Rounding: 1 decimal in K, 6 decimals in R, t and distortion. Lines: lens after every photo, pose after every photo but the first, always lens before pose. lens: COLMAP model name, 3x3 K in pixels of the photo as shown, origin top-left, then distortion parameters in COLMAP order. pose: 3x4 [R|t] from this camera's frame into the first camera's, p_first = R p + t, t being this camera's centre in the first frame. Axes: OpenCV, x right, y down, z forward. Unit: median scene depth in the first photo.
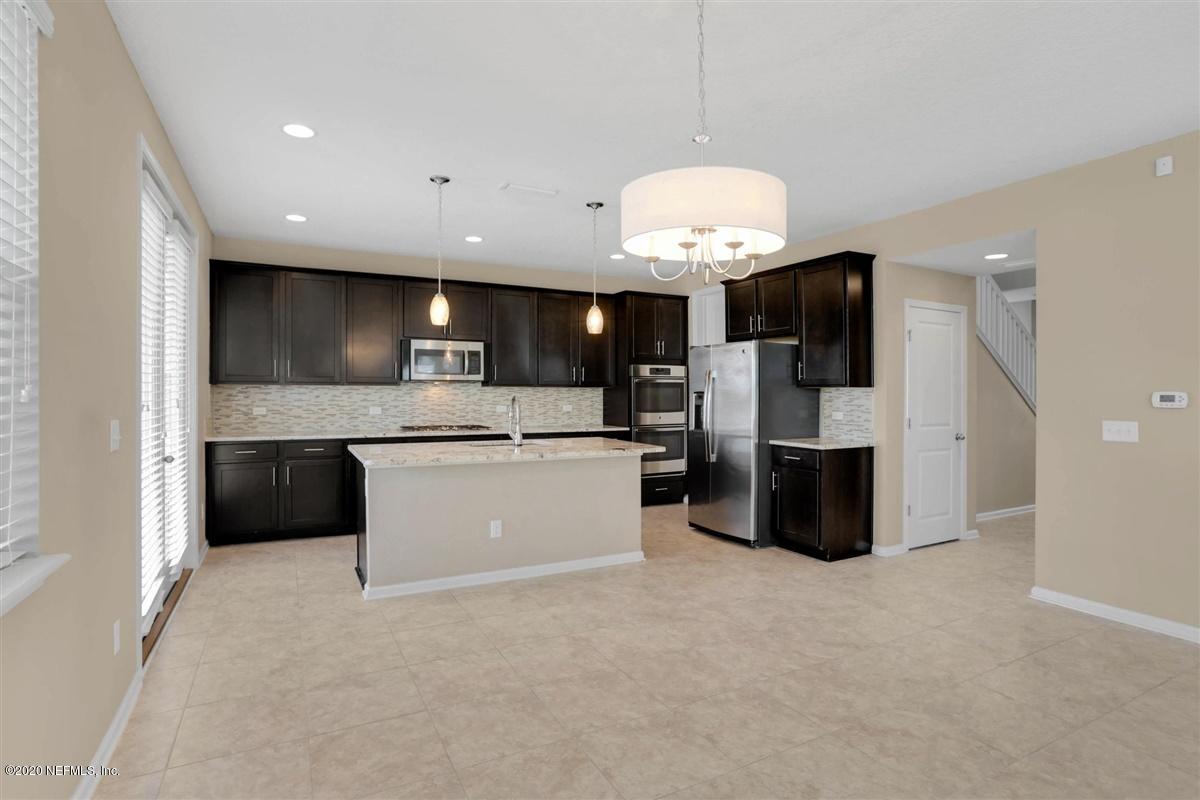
lens RADIAL K [[602.8, 0, 600.8], [0, 602.8, 390.8], [0, 0, 1]] dist [-0.051888, 0.000090]
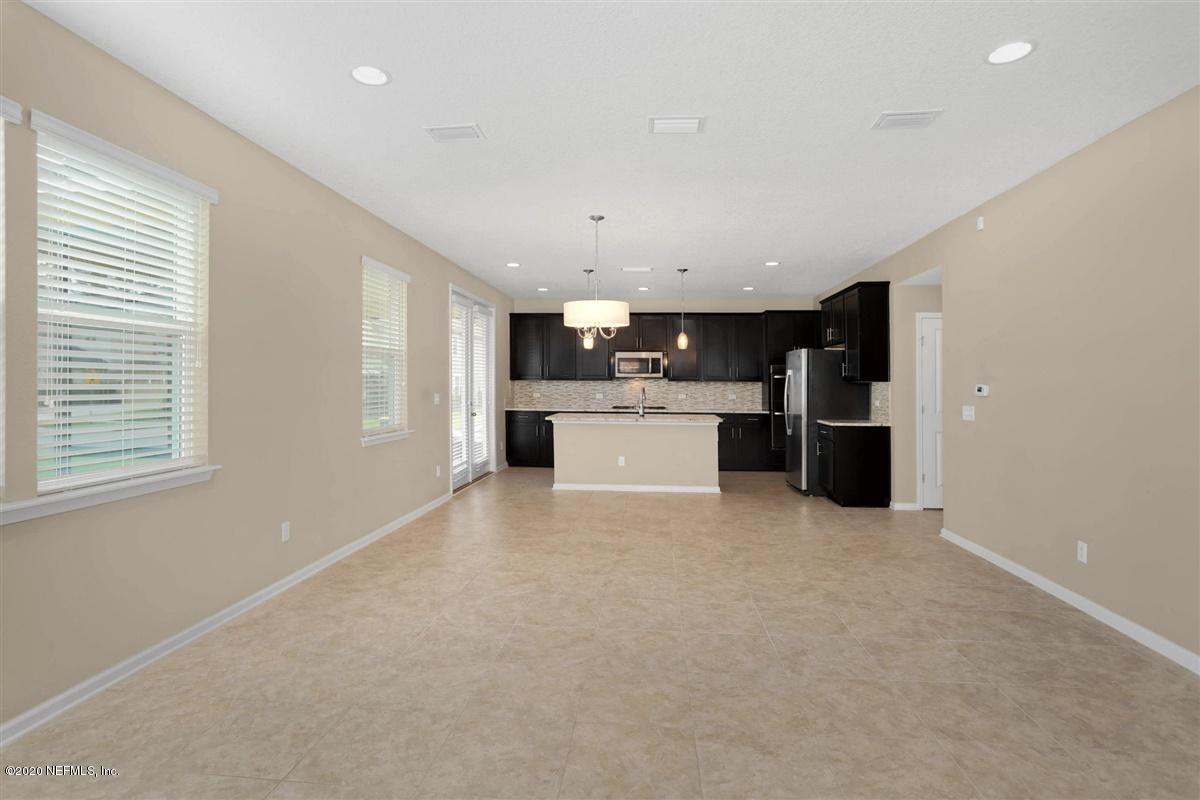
lens RADIAL K [[594.0, 0, 600.0], [0, 594.0, 400.0], [0, 0, 1]] dist [-0.057943, 0.025513]
pose [[0.838574, 0.015873, -0.544556, 0.527756], [-0.002000, 0.999658, 0.026059, 0.001544], [0.544784, -0.020763, 0.838320, -0.370653]]
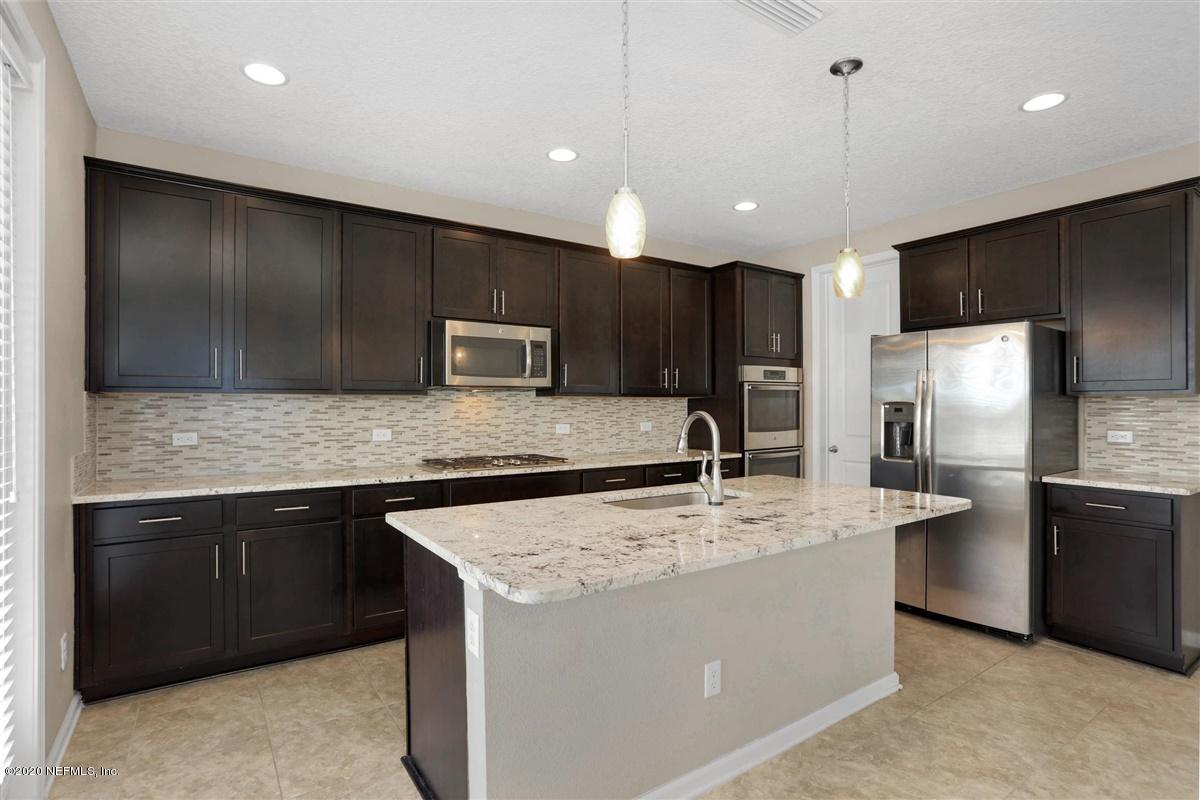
lens RADIAL K [[594.0, 0, 600.0], [0, 594.0, 400.0], [0, 0, 1]] dist [-0.057943, 0.025513]
pose [[0.993321, -0.003733, 0.115322, -0.233321], [0.004377, 0.999976, -0.005327, 0.000862], [-0.115299, 0.005796, 0.993314, 0.381498]]
